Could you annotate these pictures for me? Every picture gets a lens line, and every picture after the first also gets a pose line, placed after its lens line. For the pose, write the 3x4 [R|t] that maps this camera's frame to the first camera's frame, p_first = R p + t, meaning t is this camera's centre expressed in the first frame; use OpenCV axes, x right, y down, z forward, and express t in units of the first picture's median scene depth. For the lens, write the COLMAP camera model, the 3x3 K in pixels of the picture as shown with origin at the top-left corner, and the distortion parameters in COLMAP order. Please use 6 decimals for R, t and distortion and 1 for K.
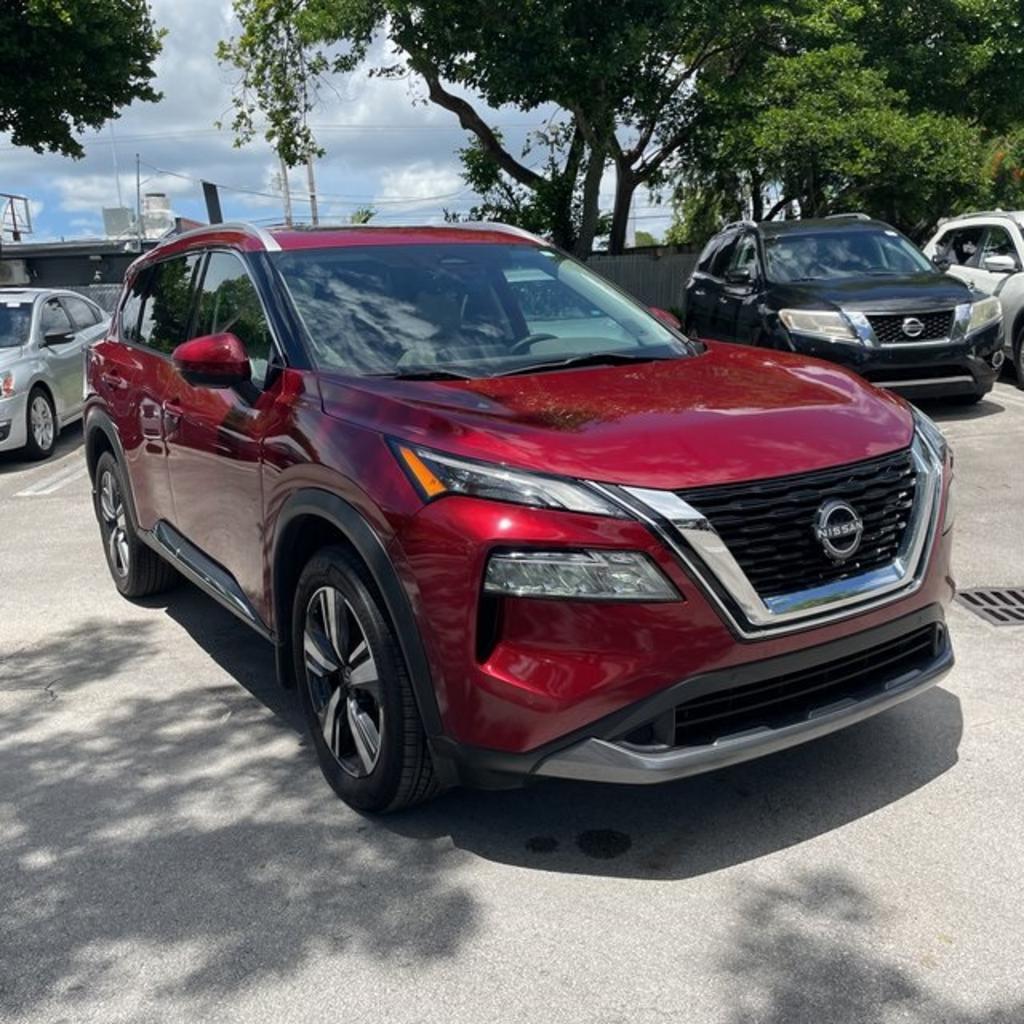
lens RADIAL K [[1033.8, 0, 510.5], [0, 1033.8, 522.5], [0, 0, 1]] dist [0.098638, -0.196497]
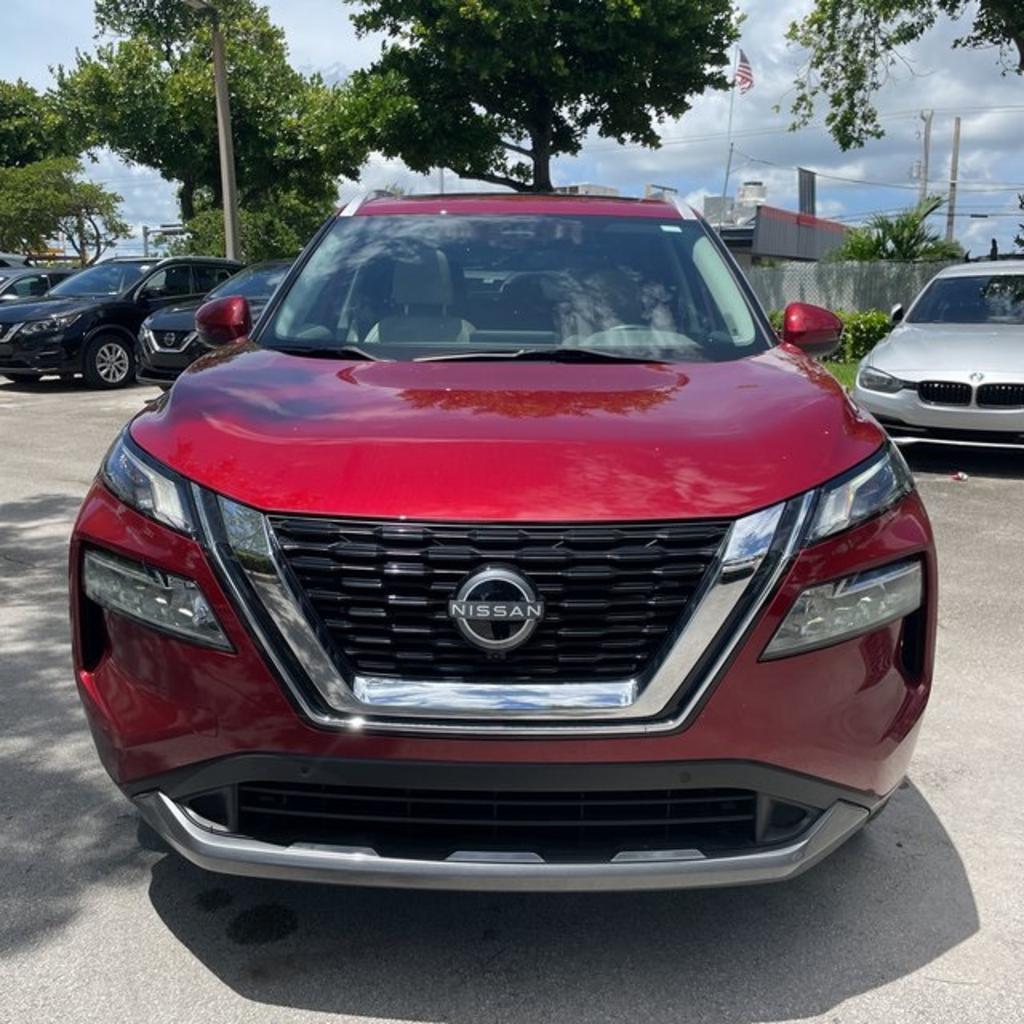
lens RADIAL K [[1030.1, 0, 512.0], [0, 1030.1, 512.0], [0, 0, 1]] dist [0.086278, -0.119291]
pose [[0.828011, 0.164538, -0.536027, 0.100355], [-0.164989, 0.985149, 0.047538, -0.013632], [0.535888, 0.049077, 0.842862, 0.060756]]
